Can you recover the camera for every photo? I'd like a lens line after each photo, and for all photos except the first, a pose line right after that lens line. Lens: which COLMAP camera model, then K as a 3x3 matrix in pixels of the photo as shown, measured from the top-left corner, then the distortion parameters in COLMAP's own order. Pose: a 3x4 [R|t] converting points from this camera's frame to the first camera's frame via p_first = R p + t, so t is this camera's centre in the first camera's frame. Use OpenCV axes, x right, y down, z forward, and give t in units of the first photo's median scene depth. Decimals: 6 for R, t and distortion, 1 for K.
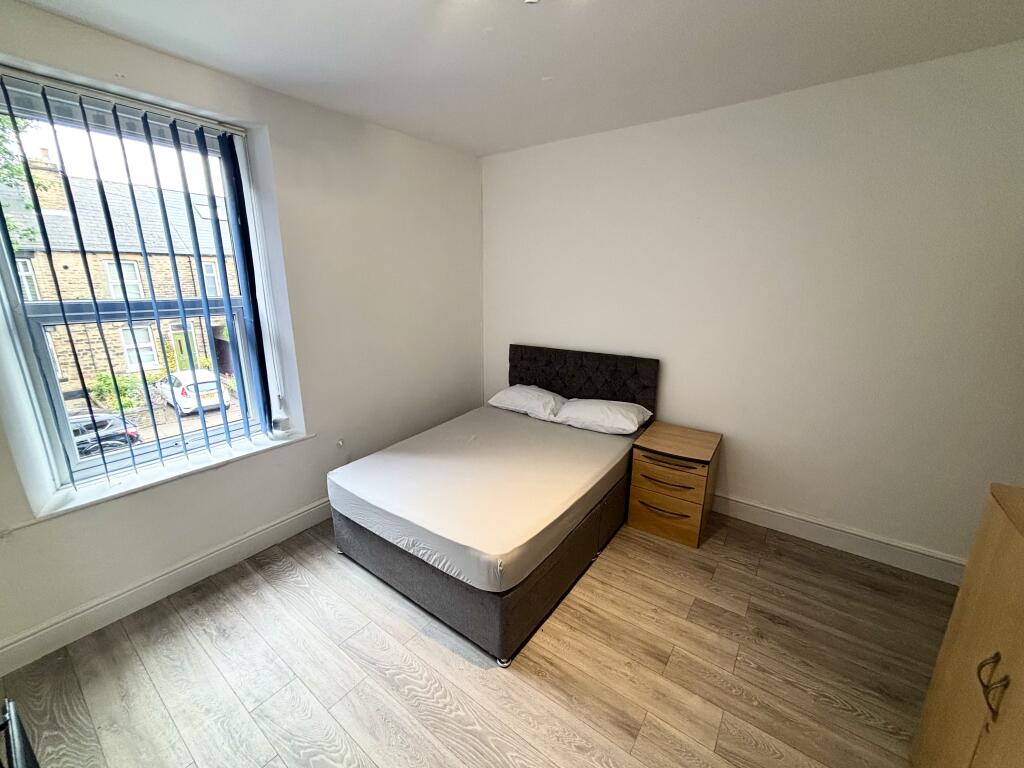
lens RADIAL K [[416.2, 0, 512.0], [0, 416.2, 384.0], [0, 0, 1]] dist [0.013099, 0.000394]
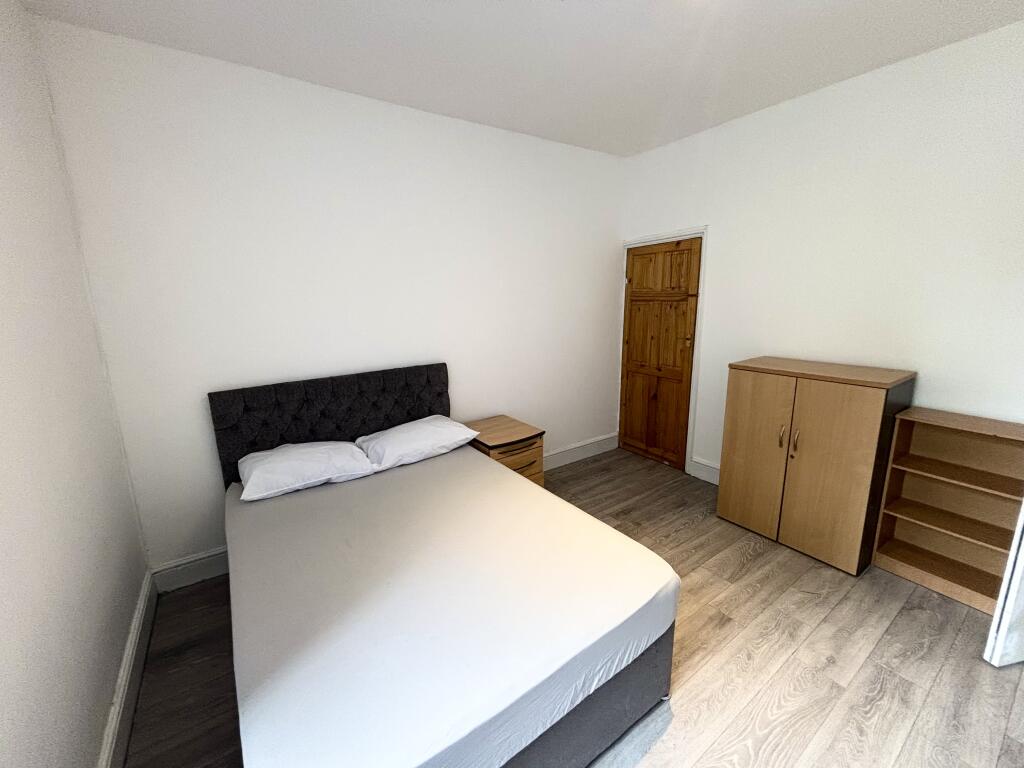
lens RADIAL K [[416.2, 0, 512.0], [0, 416.2, 384.0], [0, 0, 1]] dist [0.013099, 0.000394]
pose [[0.319949, -0.207698, 0.924389, -0.584268], [0.258919, 0.957702, 0.125566, -0.107925], [-0.911369, 0.199167, 0.360193, 0.619711]]
